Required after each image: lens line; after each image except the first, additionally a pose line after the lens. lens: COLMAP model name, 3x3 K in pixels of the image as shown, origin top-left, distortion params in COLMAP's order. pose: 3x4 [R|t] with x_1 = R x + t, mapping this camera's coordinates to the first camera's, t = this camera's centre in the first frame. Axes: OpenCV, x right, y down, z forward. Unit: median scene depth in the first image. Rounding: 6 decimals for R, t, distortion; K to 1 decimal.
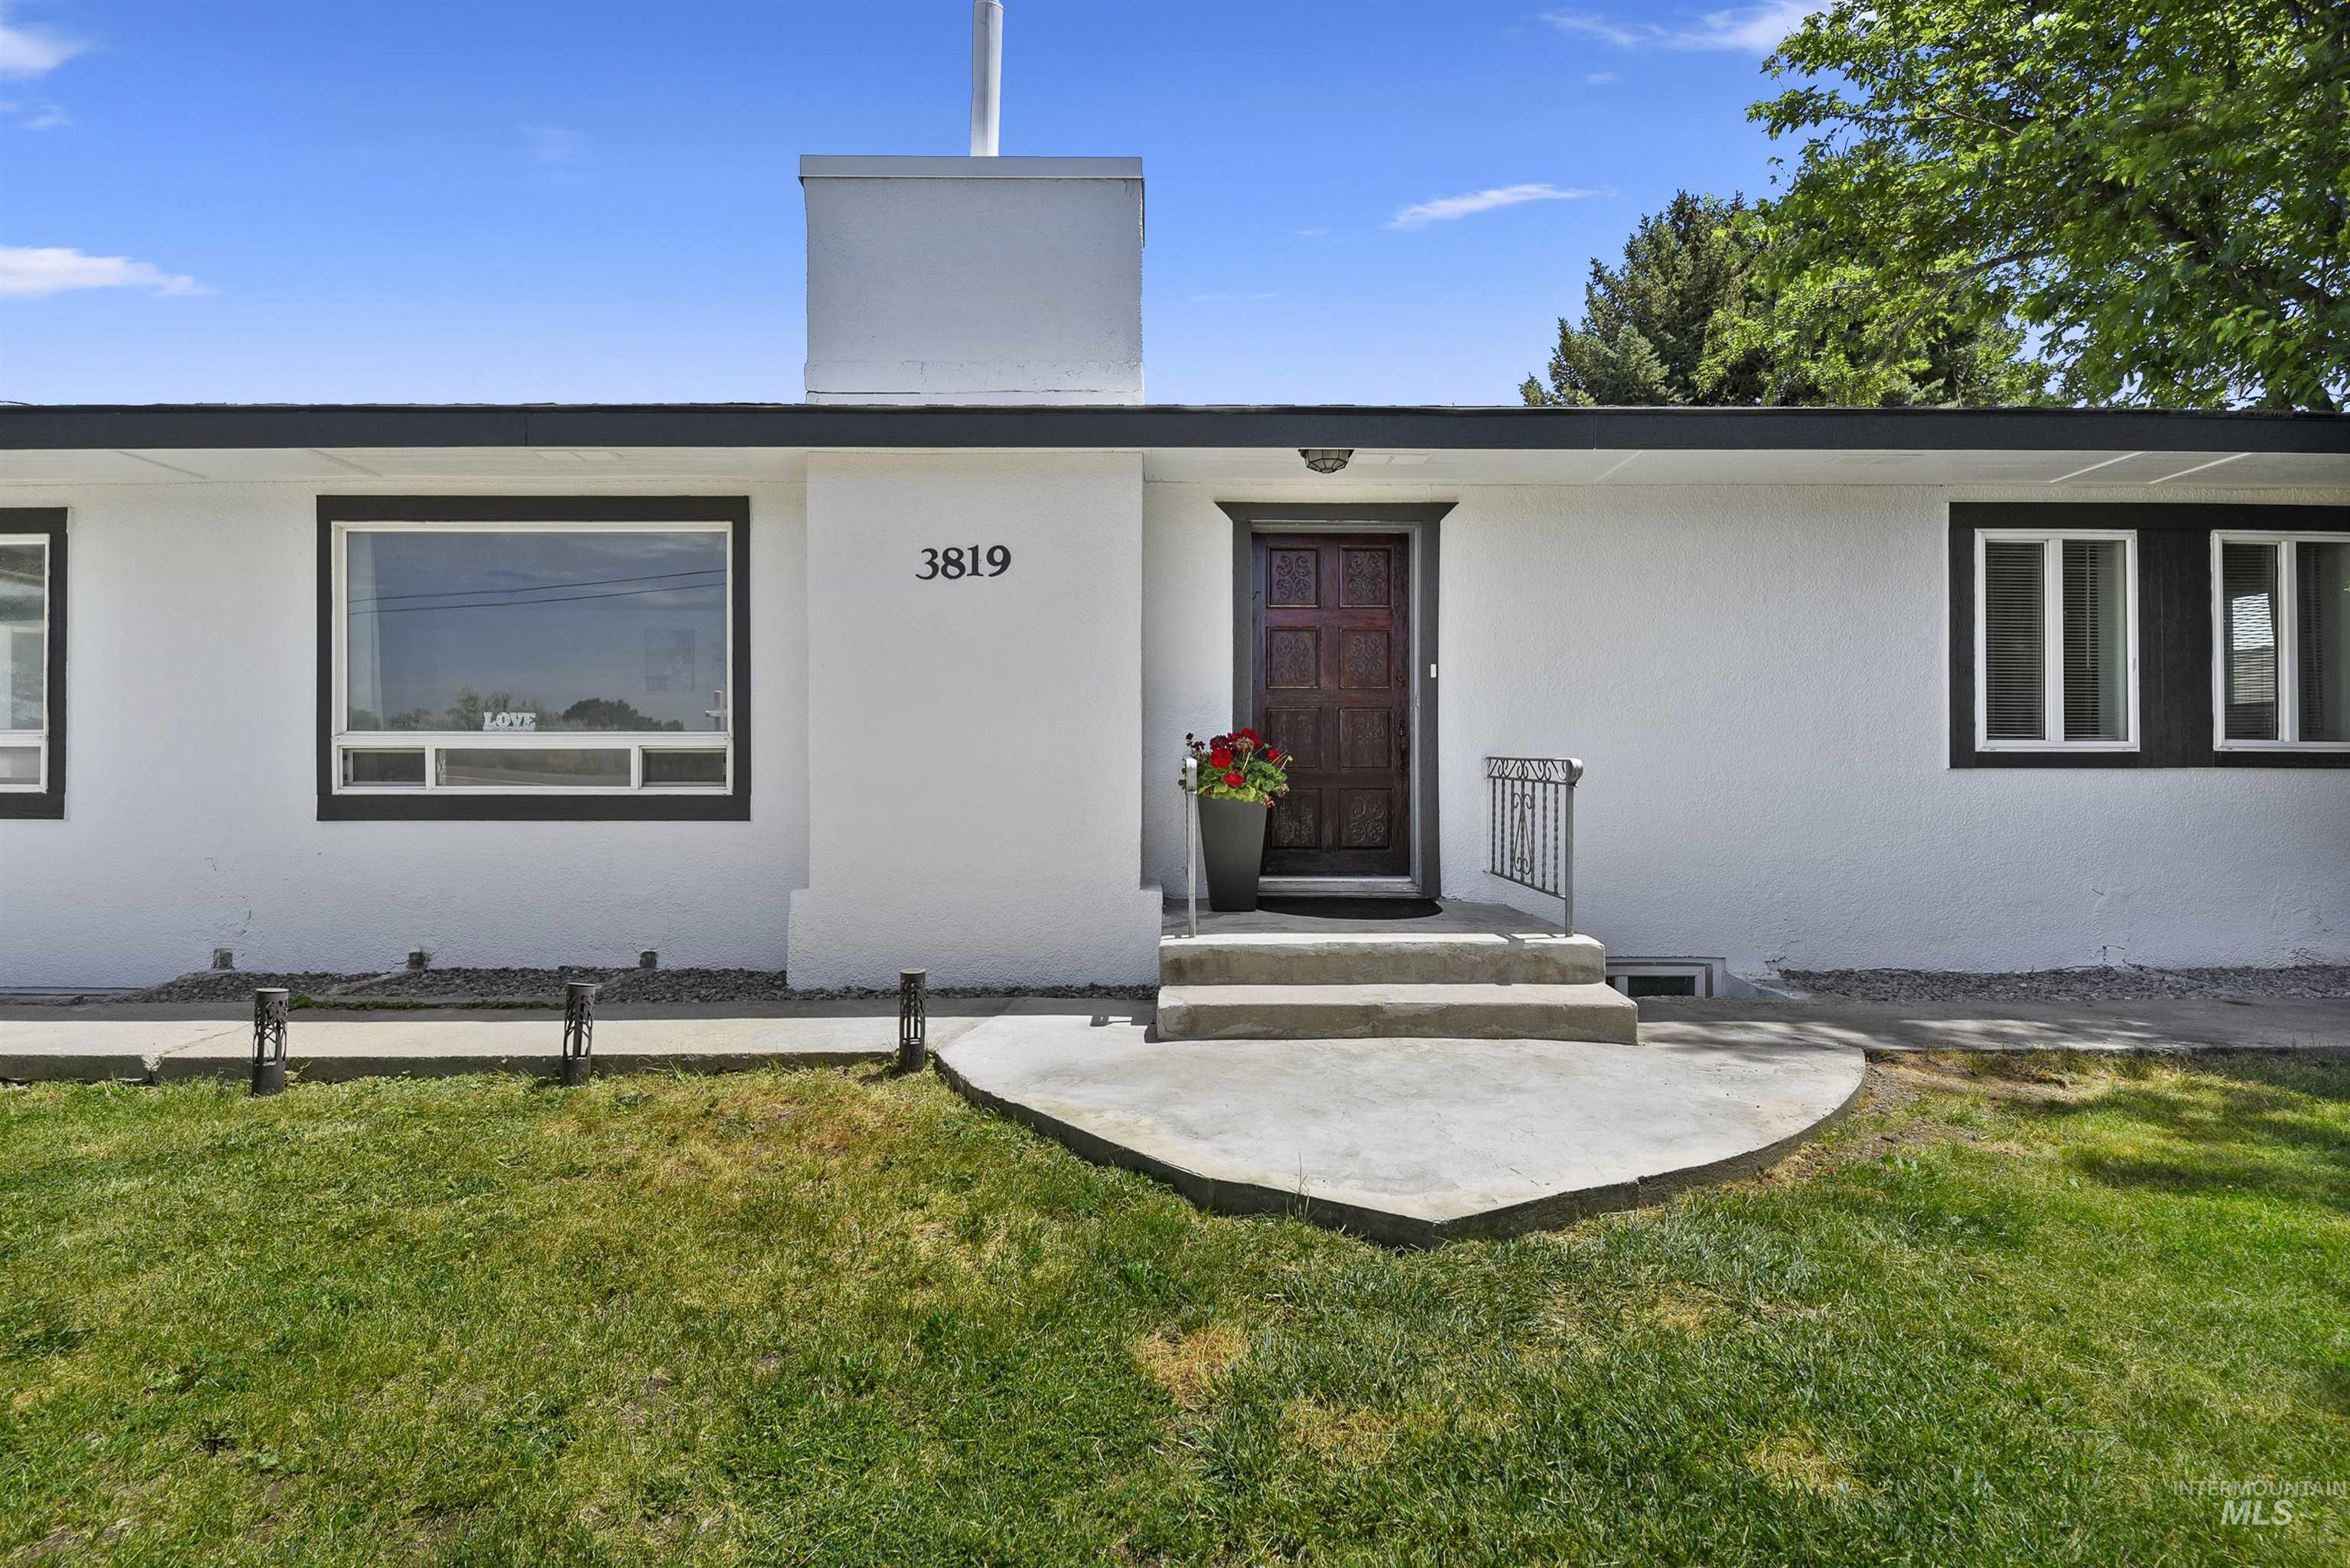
lens RADIAL K [[1031.8, 0, 1170.9], [0, 1031.8, 770.0], [0, 0, 1]] dist [-0.012517, -0.000131]
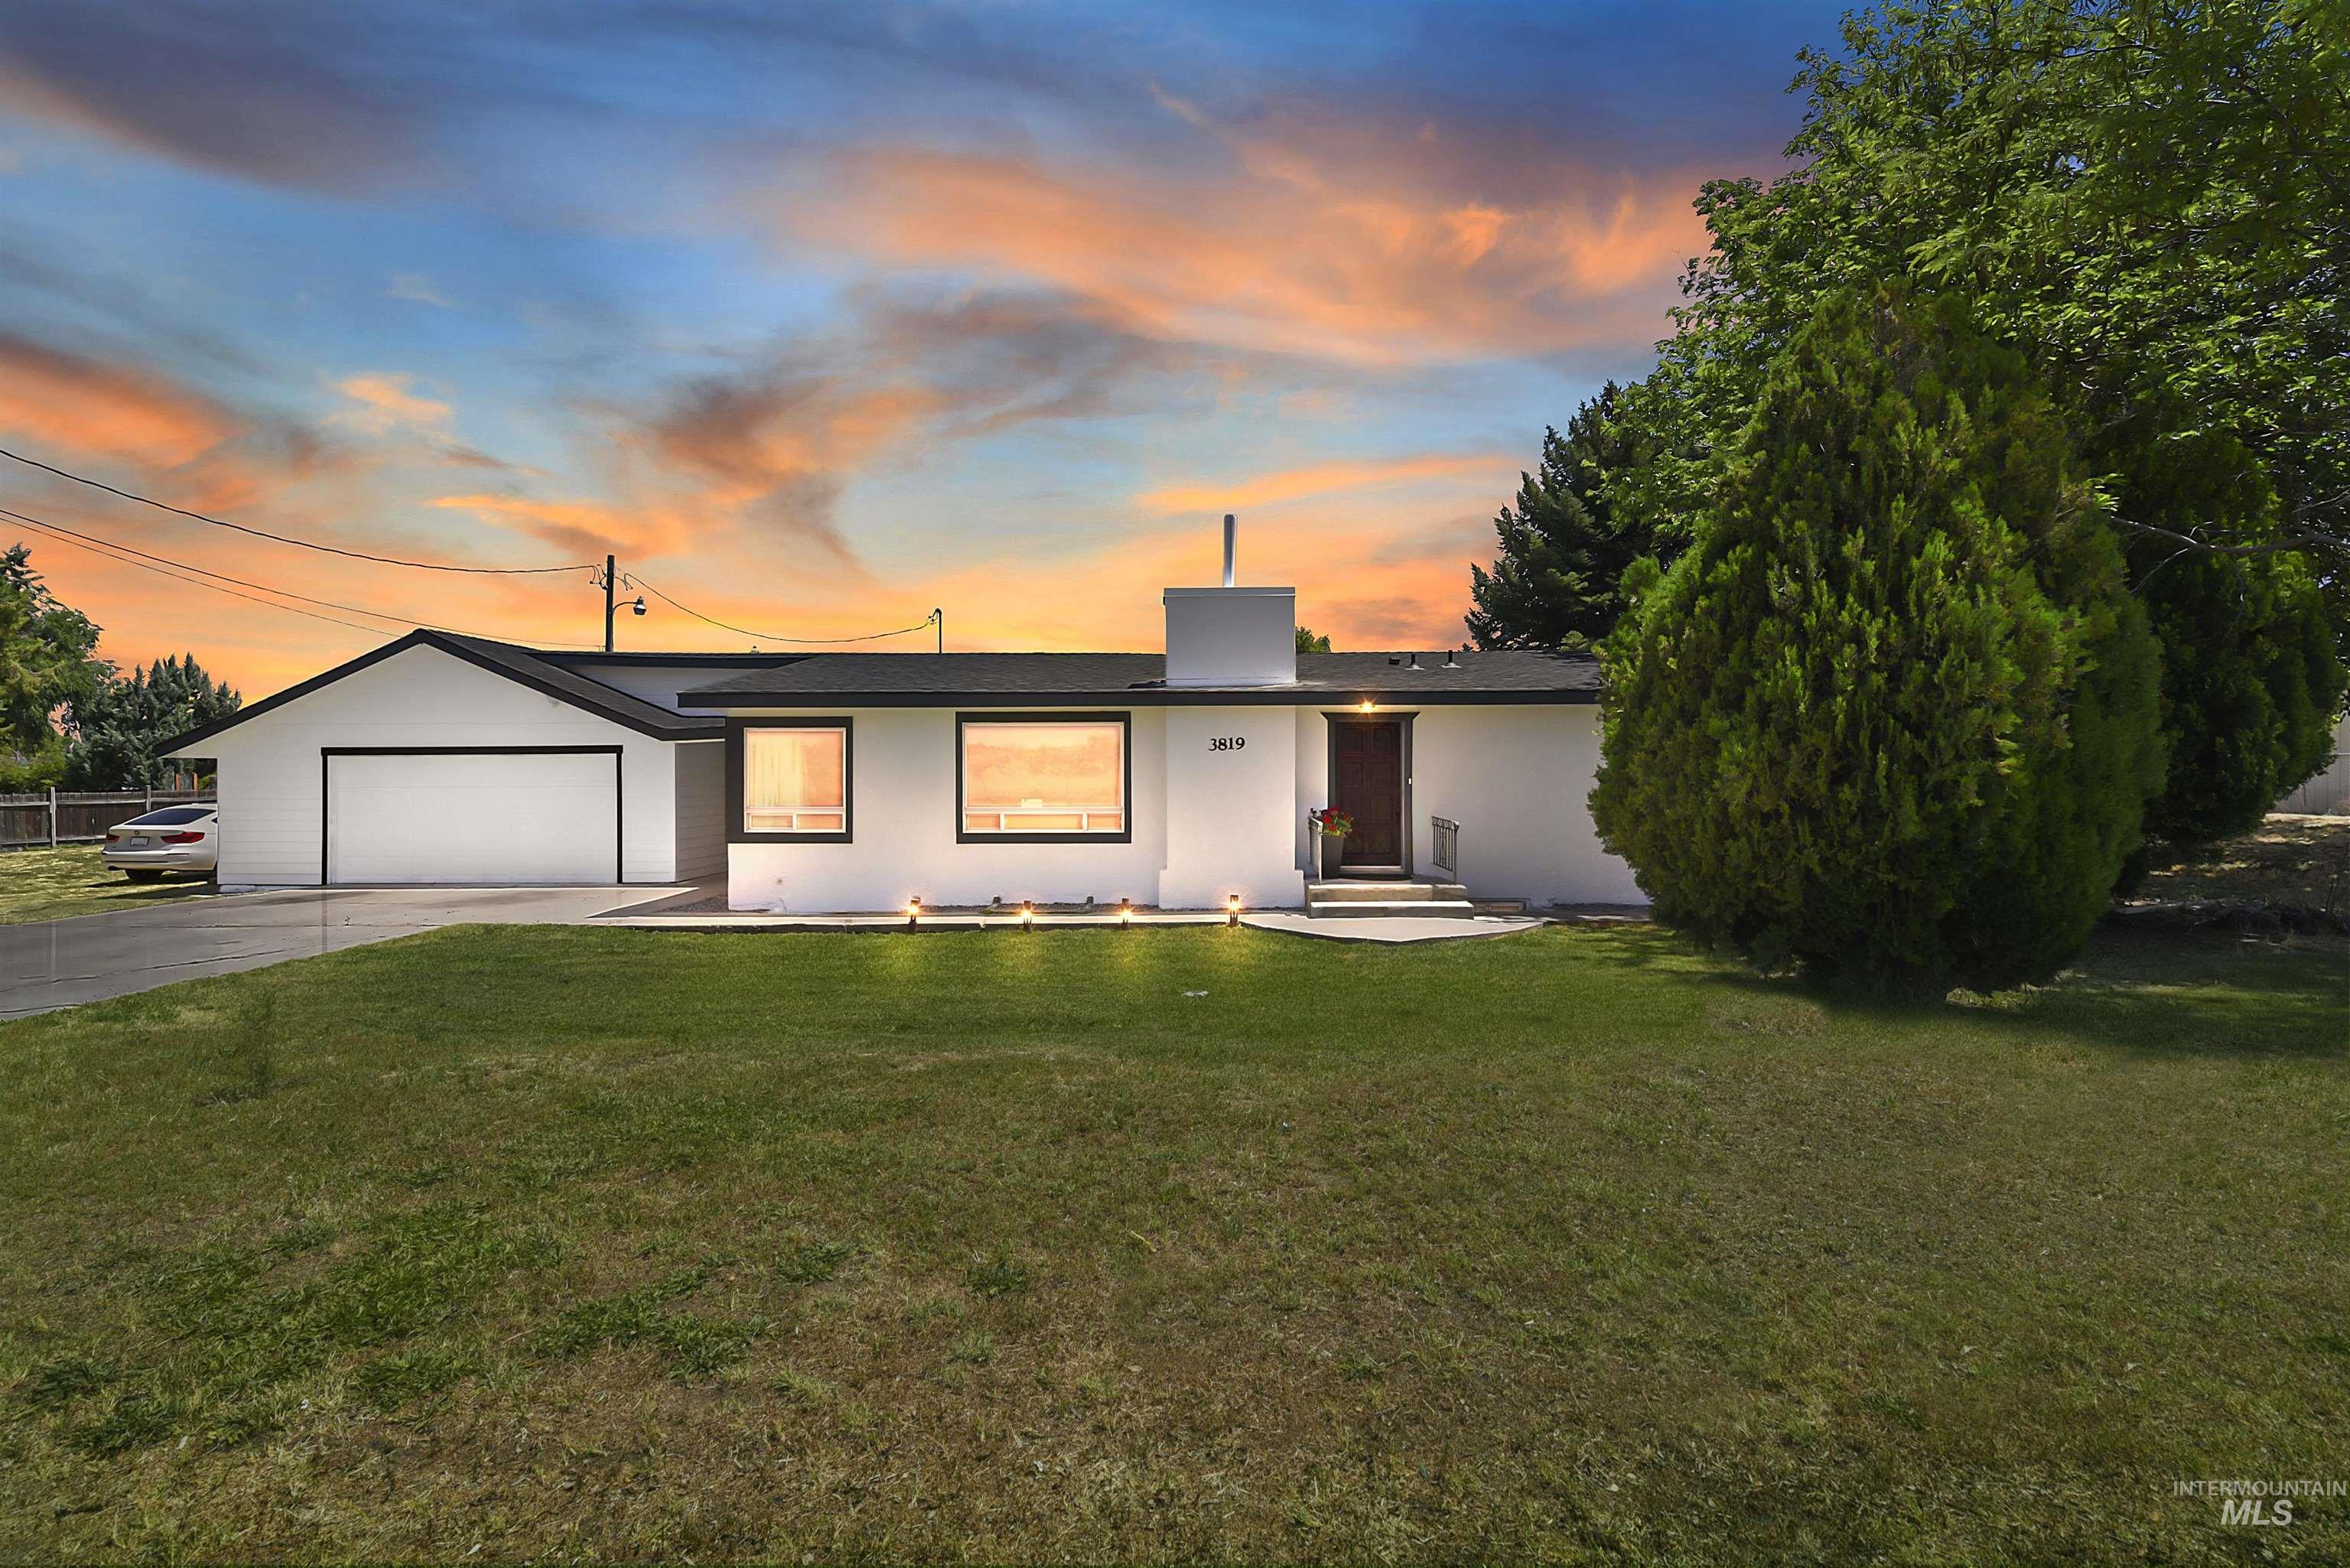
lens RADIAL K [[1031.8, 0, 1170.9], [0, 1031.8, 770.0], [0, 0, 1]] dist [-0.012517, -0.000131]
pose [[0.999882, -0.002378, -0.015203, -0.290797], [0.002234, 0.999952, -0.009542, -0.106994], [0.015225, 0.009507, 0.999839, -1.536592]]
